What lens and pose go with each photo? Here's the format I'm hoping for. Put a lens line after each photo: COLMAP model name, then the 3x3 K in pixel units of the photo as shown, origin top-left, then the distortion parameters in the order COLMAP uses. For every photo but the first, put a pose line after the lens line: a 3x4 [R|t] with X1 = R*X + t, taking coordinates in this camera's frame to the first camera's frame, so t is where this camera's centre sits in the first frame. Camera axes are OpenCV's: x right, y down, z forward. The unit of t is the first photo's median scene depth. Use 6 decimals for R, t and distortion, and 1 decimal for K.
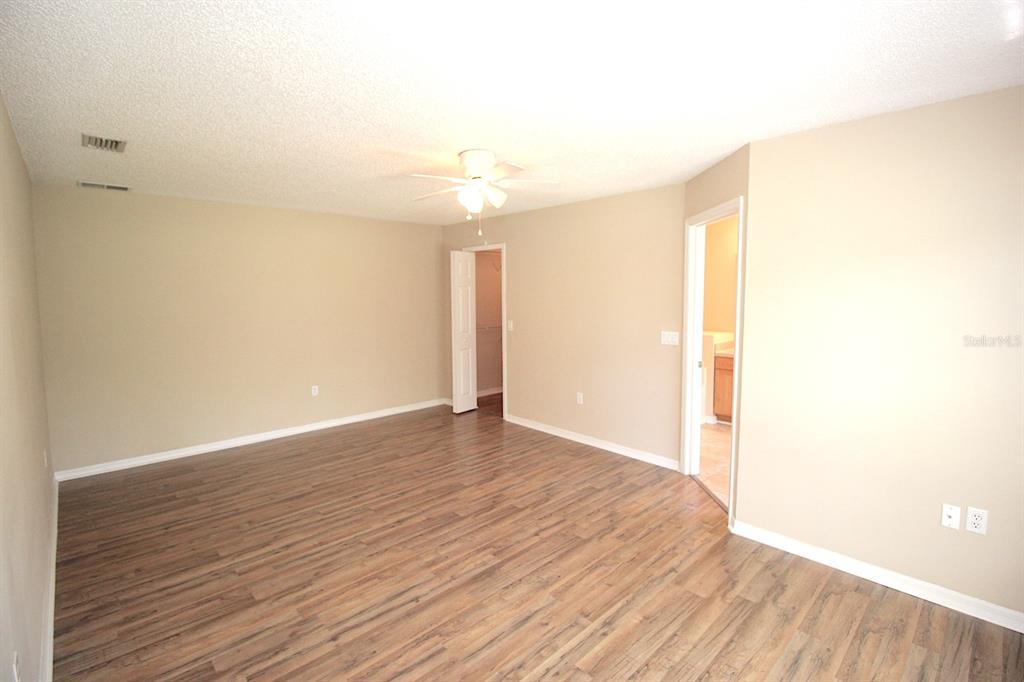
lens RADIAL K [[472.8, 0, 513.5], [0, 472.8, 328.7], [0, 0, 1]] dist [0.000680, -0.012281]
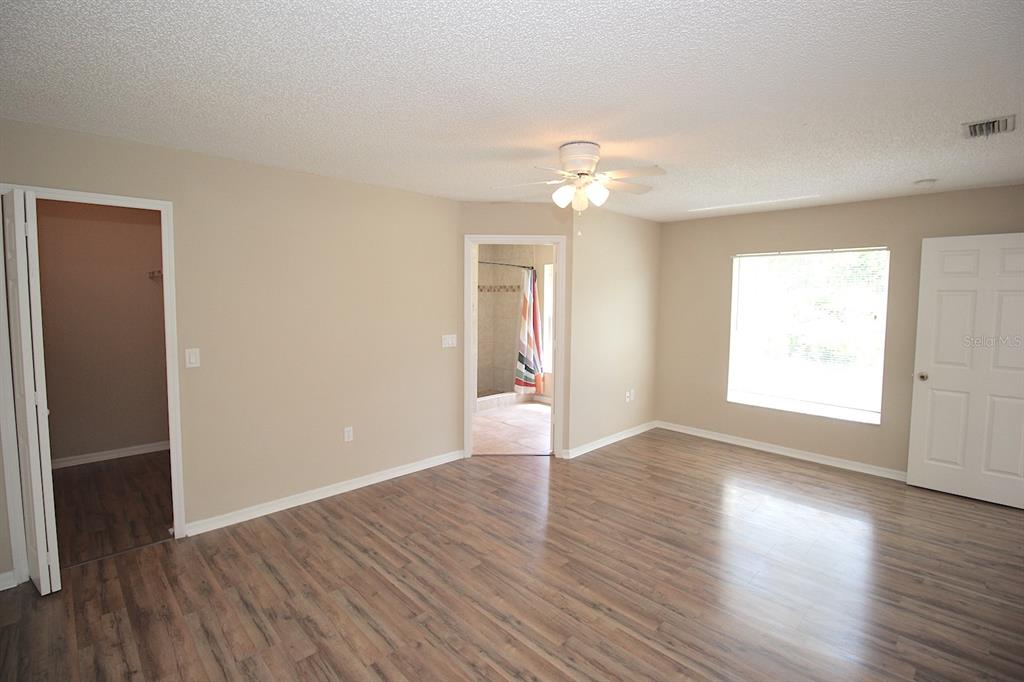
lens RADIAL K [[472.8, 0, 513.5], [0, 472.8, 328.7], [0, 0, 1]] dist [0.000680, -0.012281]
pose [[-0.019048, -0.061358, 0.997934, -0.818490], [0.070108, 0.995576, 0.062551, -0.071263], [-0.997358, 0.071155, -0.014662, 0.948764]]
